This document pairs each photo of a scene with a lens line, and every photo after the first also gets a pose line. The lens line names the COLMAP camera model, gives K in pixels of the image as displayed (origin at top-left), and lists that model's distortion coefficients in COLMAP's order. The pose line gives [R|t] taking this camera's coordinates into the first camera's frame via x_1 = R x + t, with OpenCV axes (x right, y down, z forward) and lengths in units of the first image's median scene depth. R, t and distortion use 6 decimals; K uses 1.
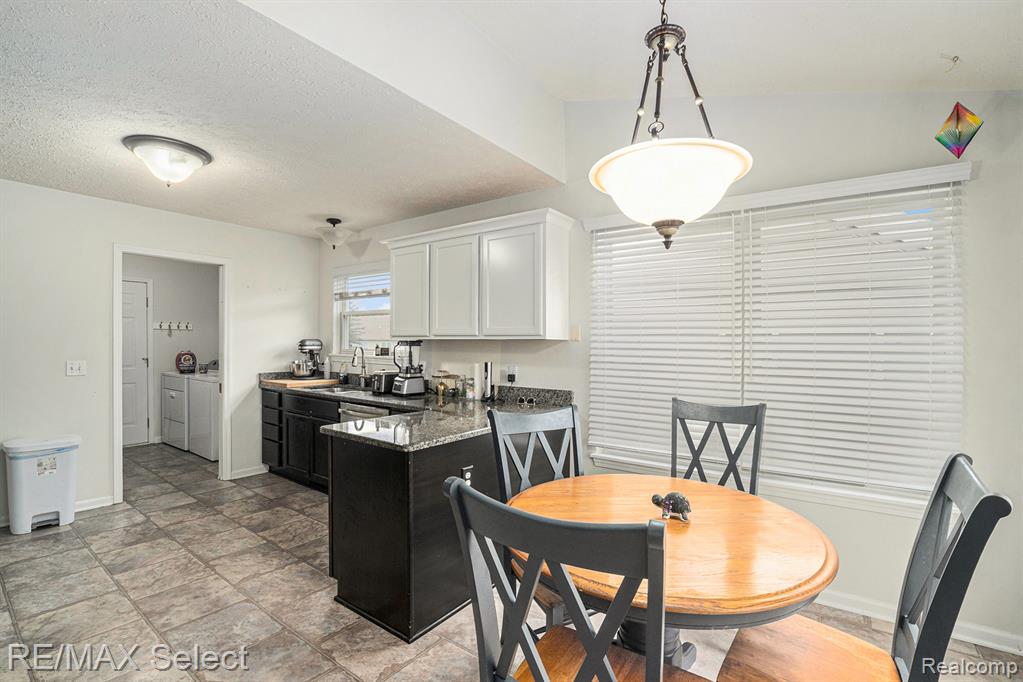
lens RADIAL K [[464.9, 0, 511.8], [0, 464.9, 345.2], [0, 0, 1]] dist [-0.058892, 0.001701]
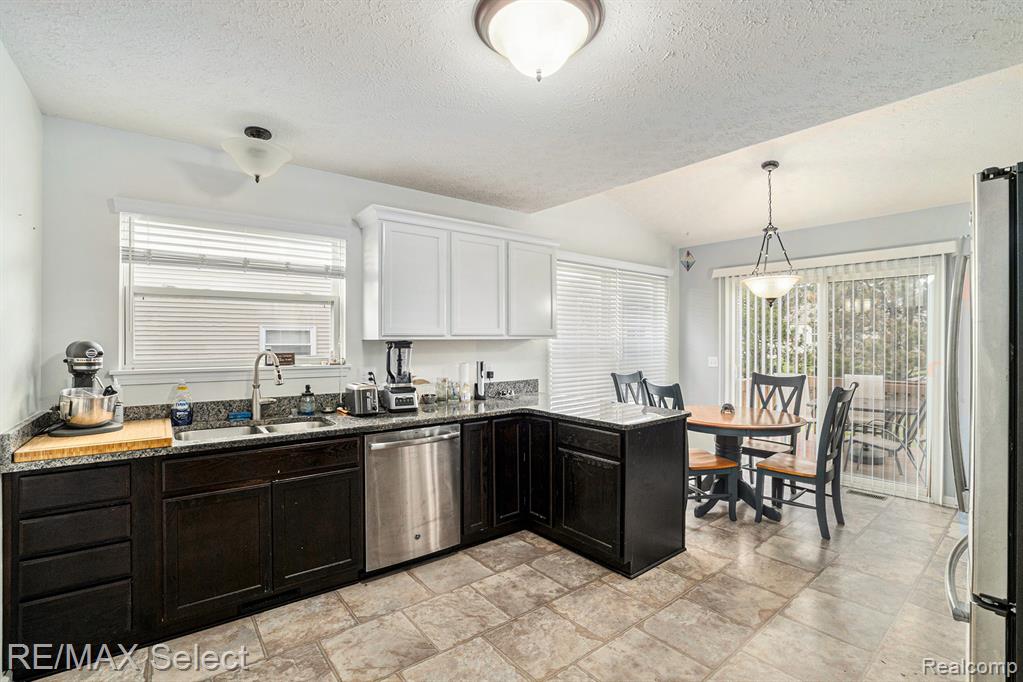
lens RADIAL K [[464.9, 0, 517.4], [0, 464.9, 340.9], [0, 0, 1]] dist [-0.058892, 0.001701]
pose [[0.258412, -0.012299, 0.965956, -1.084362], [0.008646, 0.999908, 0.010419, -0.019801], [-0.965996, 0.005660, 0.258495, 0.697196]]
